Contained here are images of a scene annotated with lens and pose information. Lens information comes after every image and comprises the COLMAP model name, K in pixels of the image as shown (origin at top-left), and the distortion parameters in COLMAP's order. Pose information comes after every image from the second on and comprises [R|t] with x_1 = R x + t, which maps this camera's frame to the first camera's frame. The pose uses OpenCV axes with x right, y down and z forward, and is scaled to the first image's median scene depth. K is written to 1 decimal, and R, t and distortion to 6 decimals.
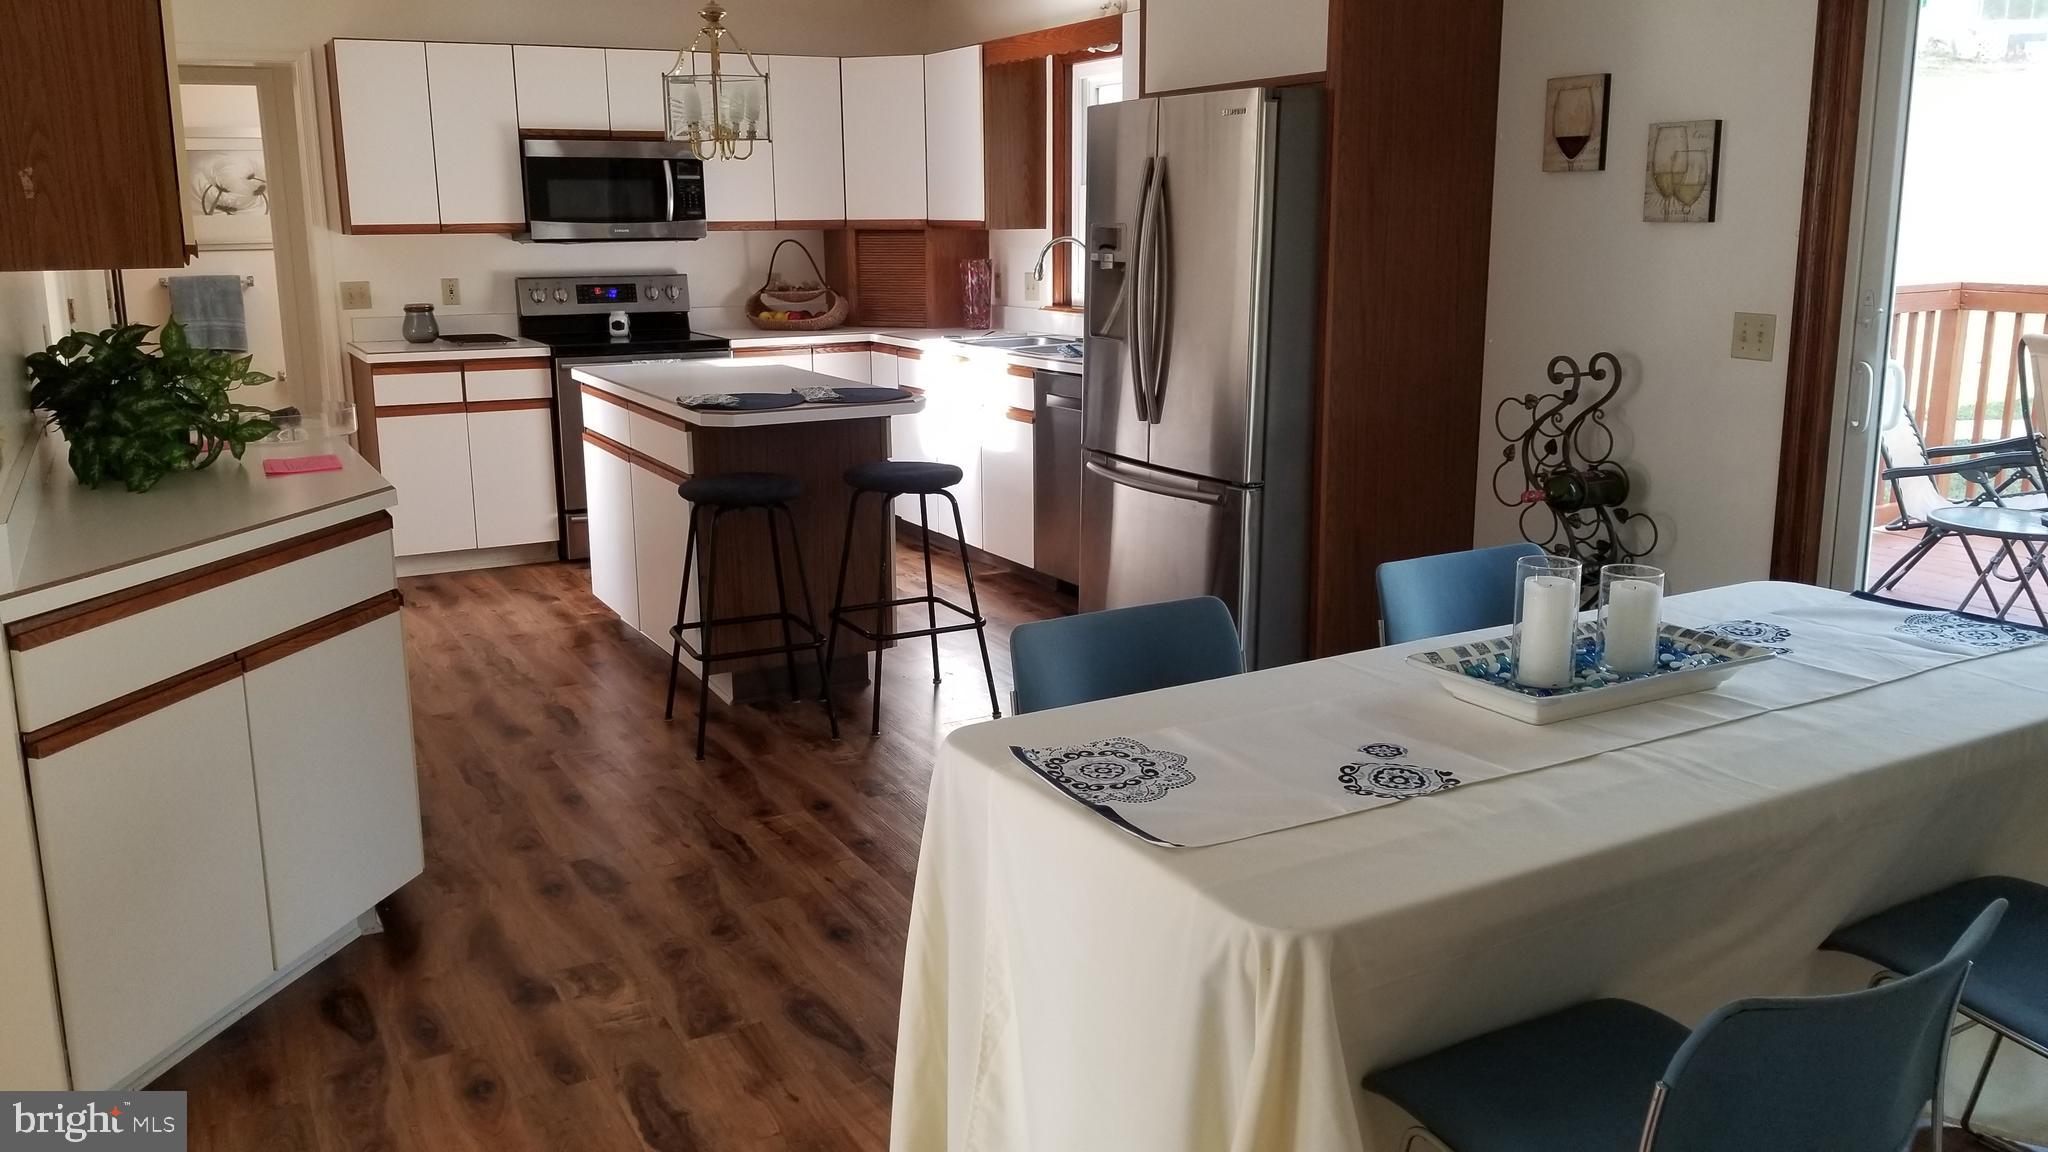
lens RADIAL K [[1652.1, 0, 1025.6], [0, 1652.1, 570.4], [0, 0, 1]] dist [-0.017650, -0.005402]
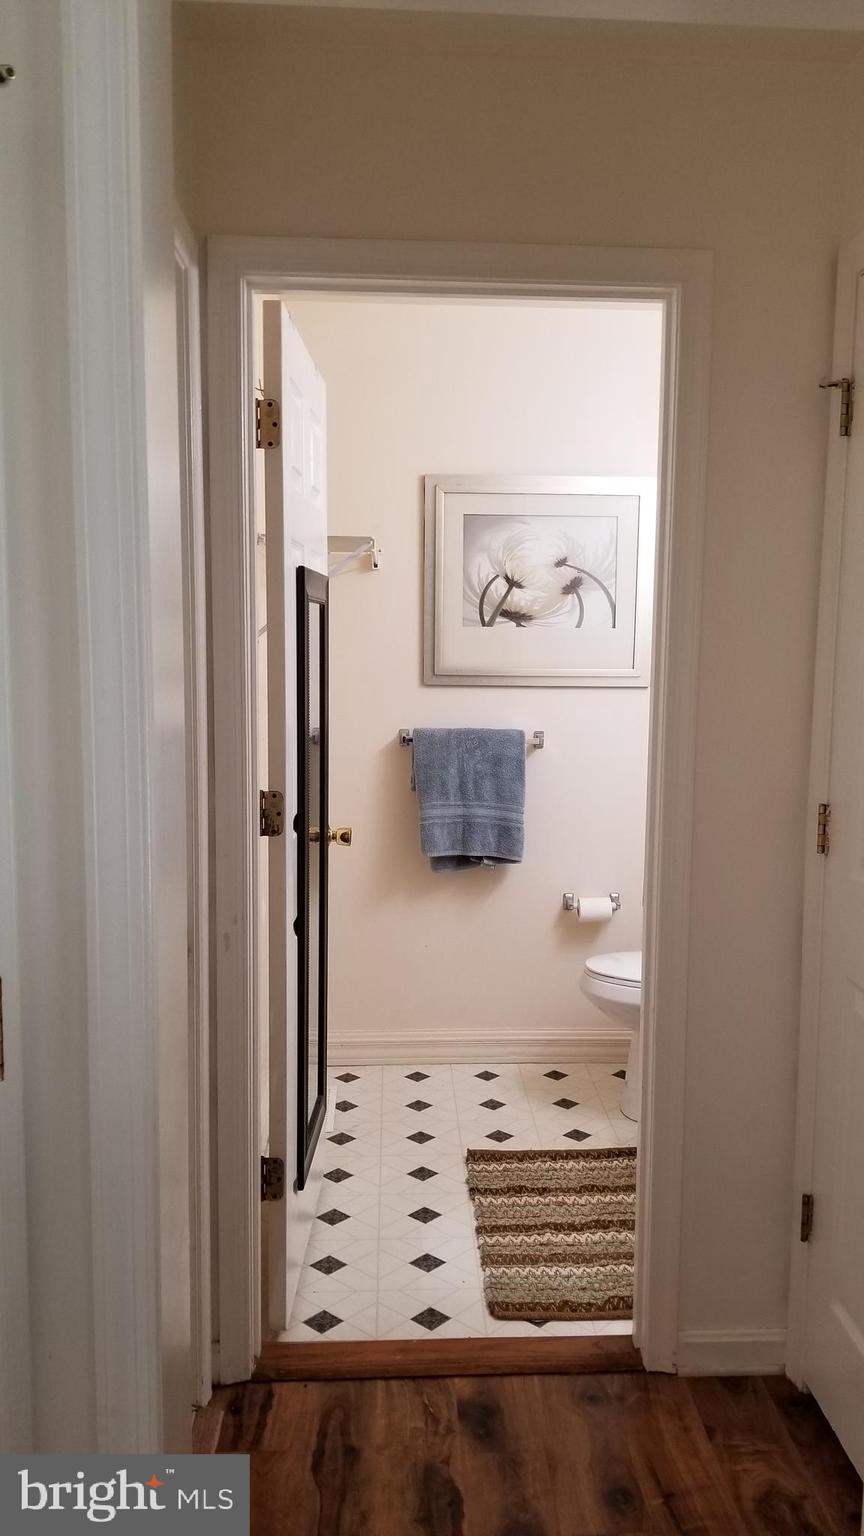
lens RADIAL K [[1239.1, 0, 432.5], [0, 1239.1, 769.4], [0, 0, 1]] dist [-0.017650, -0.005402]
pose [[0.887638, 0.059610, -0.456669, -0.310241], [-0.111830, 0.989809, -0.088165, -0.125207], [0.446759, 0.129328, 0.885257, 0.608126]]
